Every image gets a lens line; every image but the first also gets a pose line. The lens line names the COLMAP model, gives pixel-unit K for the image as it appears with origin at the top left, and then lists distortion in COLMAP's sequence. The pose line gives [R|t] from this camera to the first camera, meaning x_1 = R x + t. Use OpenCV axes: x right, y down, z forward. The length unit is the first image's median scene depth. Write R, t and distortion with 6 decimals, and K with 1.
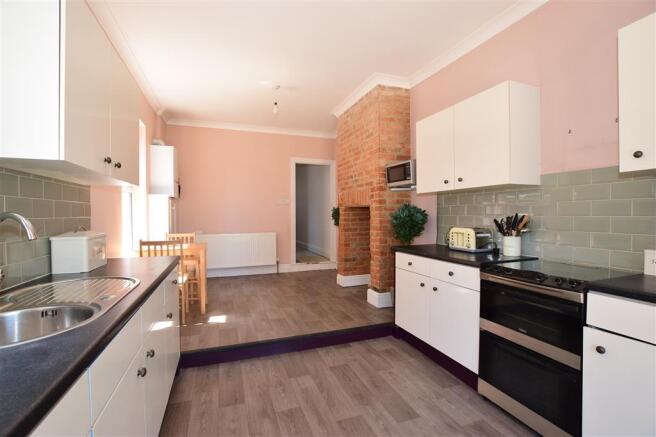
lens RADIAL K [[293.7, 0, 326.4], [0, 293.7, 216.1], [0, 0, 1]] dist [-0.002940, -0.000304]
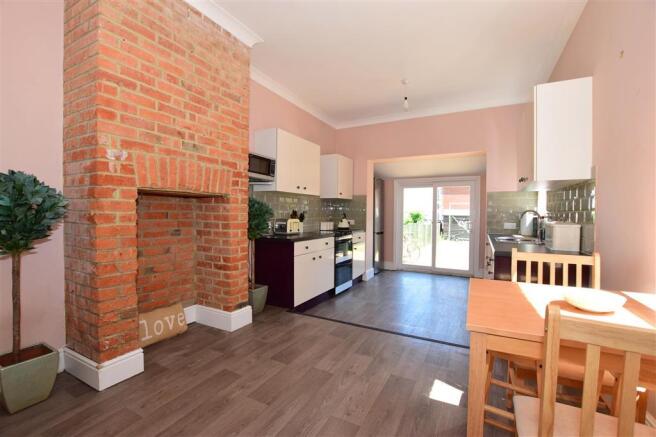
lens RADIAL K [[293.7, 0, 325.5], [0, 293.7, 219.7], [0, 0, 1]] dist [-0.002940, -0.000304]
pose [[-0.659369, -0.012478, 0.751716, -0.544087], [0.007225, 0.999711, 0.022932, 0.008358], [-0.751785, 0.020551, -0.659088, 1.317134]]
